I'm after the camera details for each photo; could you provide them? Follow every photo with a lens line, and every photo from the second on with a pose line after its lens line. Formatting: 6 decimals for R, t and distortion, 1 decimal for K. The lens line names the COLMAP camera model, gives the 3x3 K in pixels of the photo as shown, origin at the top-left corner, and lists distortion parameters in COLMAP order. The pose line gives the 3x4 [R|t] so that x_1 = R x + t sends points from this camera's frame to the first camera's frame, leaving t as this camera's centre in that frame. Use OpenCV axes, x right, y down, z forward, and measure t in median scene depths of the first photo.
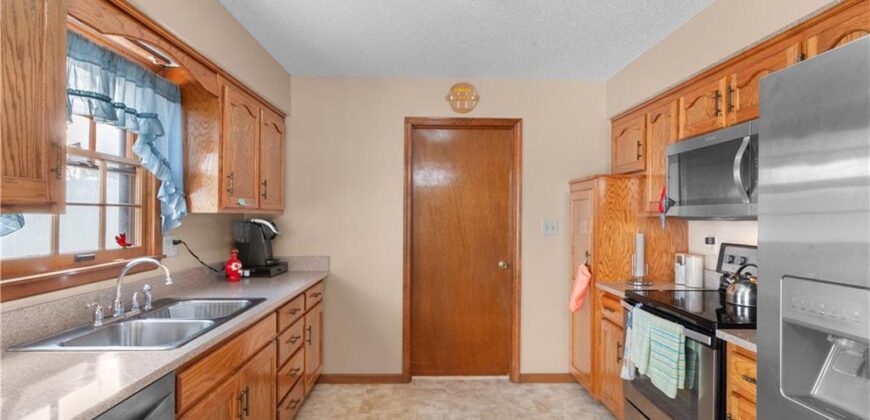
lens RADIAL K [[419.4, 0, 436.2], [0, 419.4, 218.7], [0, 0, 1]] dist [0.008653, -0.001513]
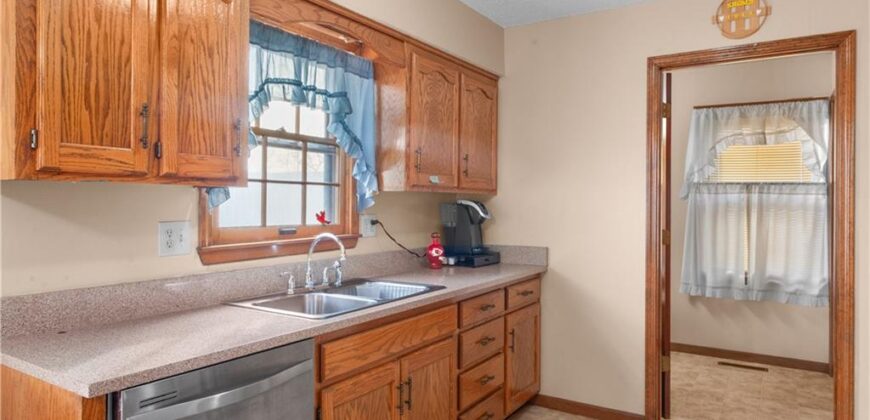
lens RADIAL K [[545.1, 0, 433.4], [0, 545.1, 205.5], [0, 0, 1]] dist [-0.003238, -0.000488]
pose [[0.826948, -0.001146, -0.562277, 0.204223], [-0.003645, 0.999966, -0.007398, 0.026490], [0.562267, 0.008167, 0.826916, 0.036980]]
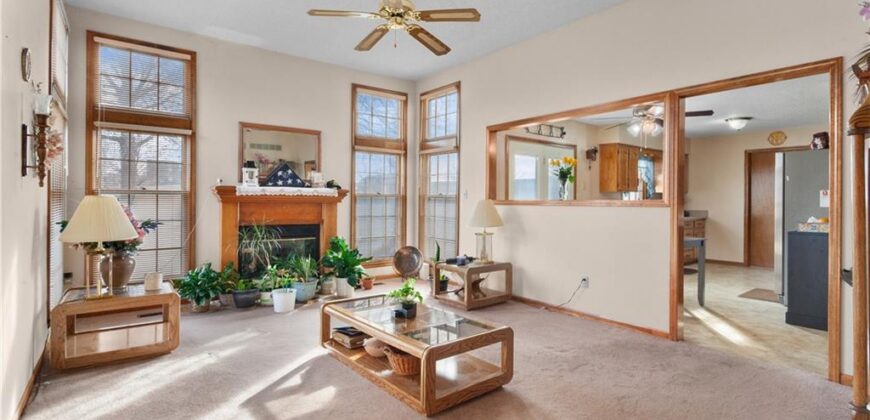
lens RADIAL K [[419.4, 0, 427.8], [0, 419.4, 206.1], [0, 0, 1]] dist [0.008653, -0.001513]
pose [[0.593772, 0.001655, -0.804631, 1.063378], [-0.002953, 0.999996, -0.000122, 0.099374], [0.804628, 0.002449, 0.593775, -2.504100]]
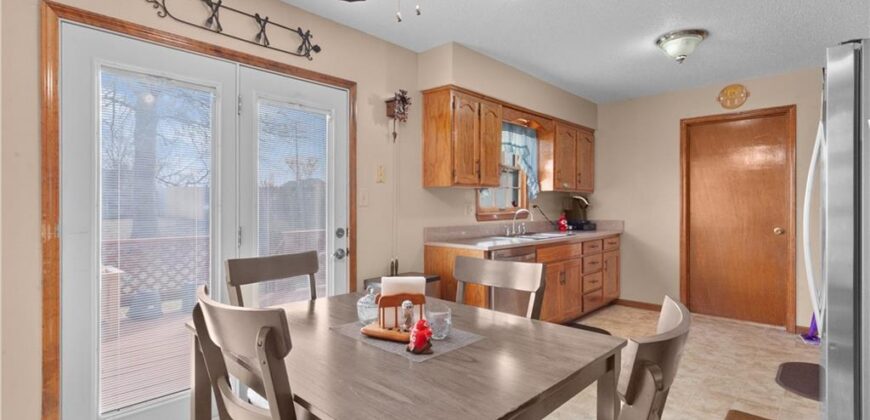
lens RADIAL K [[419.4, 0, 434.5], [0, 419.4, 209.4], [0, 0, 1]] dist [0.008653, -0.001513]
pose [[0.709352, -0.004638, -0.704839, 0.452679], [0.001531, 0.999986, -0.005040, 0.079676], [0.704853, 0.002496, 0.709349, -0.754250]]
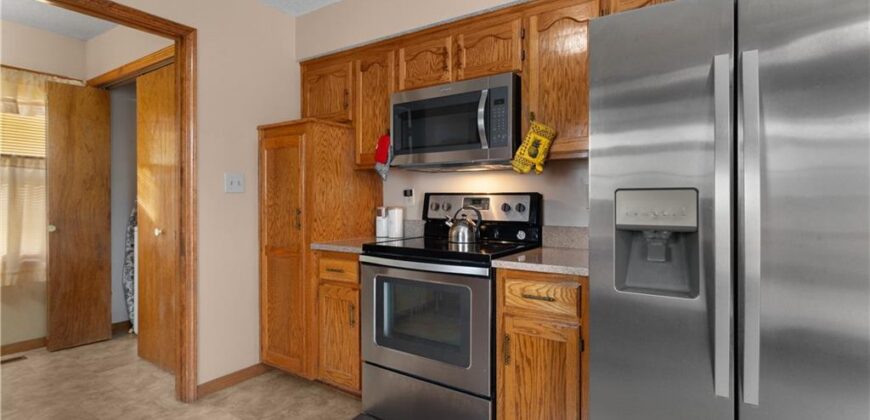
lens RADIAL K [[419.4, 0, 432.3], [0, 419.4, 201.9], [0, 0, 1]] dist [0.008653, -0.001513]
pose [[0.580609, -0.010869, 0.814110, -0.212421], [0.009453, 0.999933, 0.006608, 0.077711], [-0.814127, 0.003859, 0.580673, 0.366063]]
